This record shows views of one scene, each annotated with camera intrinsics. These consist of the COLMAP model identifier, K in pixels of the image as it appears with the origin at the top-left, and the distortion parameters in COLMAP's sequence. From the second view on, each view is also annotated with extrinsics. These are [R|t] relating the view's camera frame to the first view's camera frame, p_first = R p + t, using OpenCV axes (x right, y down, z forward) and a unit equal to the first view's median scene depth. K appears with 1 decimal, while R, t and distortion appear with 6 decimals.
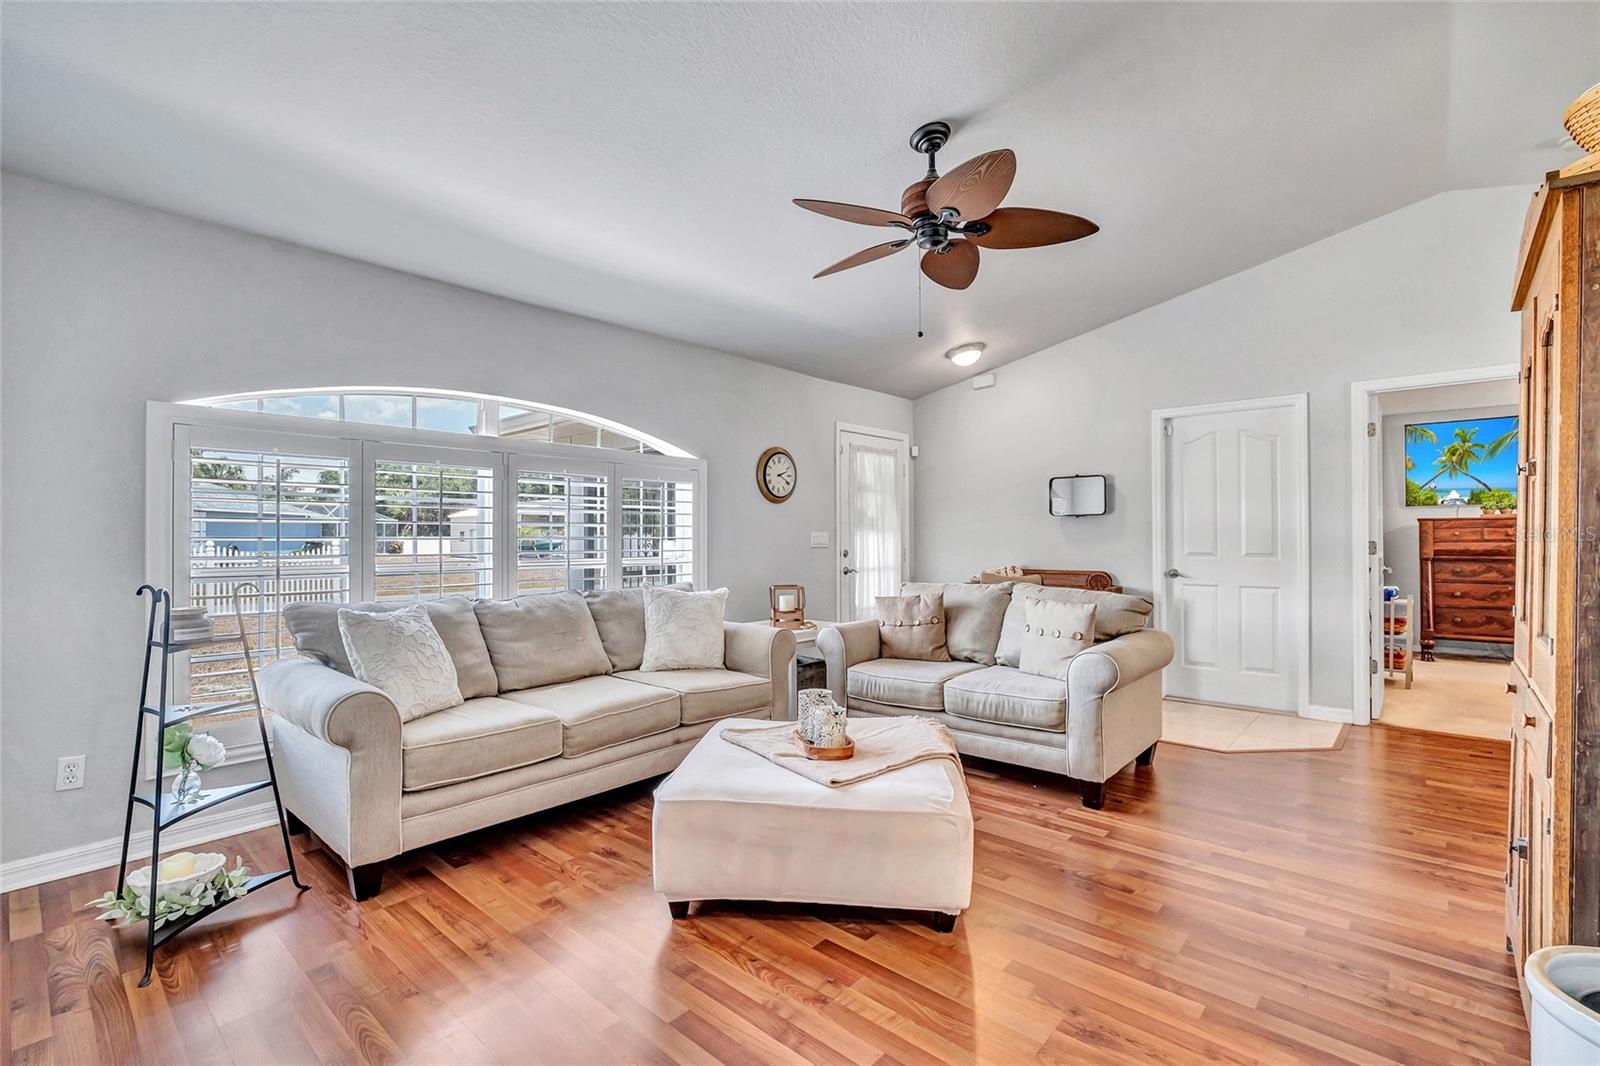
lens RADIAL K [[707.8, 0, 796.1], [0, 707.8, 533.9], [0, 0, 1]] dist [-0.004873, 0.000187]
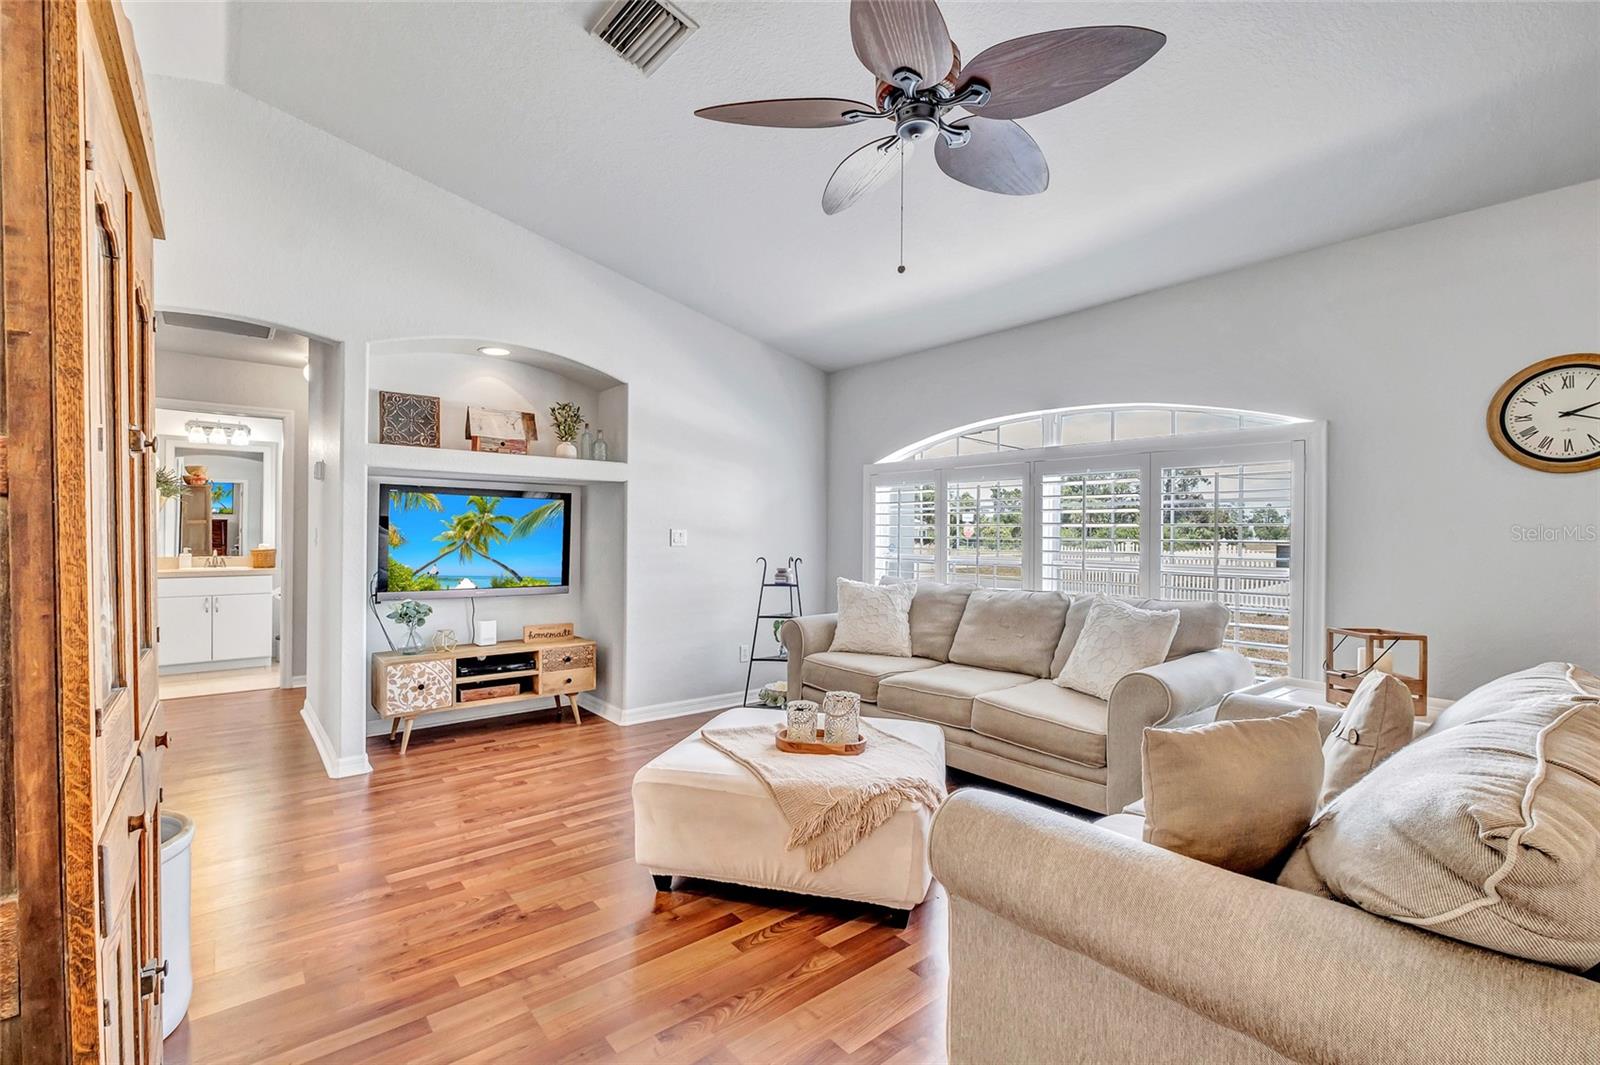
lens RADIAL K [[707.8, 0, 790.0], [0, 707.8, 533.7], [0, 0, 1]] dist [-0.004873, 0.000187]
pose [[-0.158100, -0.002468, -0.987420, 0.887567], [-0.005547, 0.999983, -0.001612, 0.002917], [0.987408, 0.005223, -0.158111, 0.951885]]
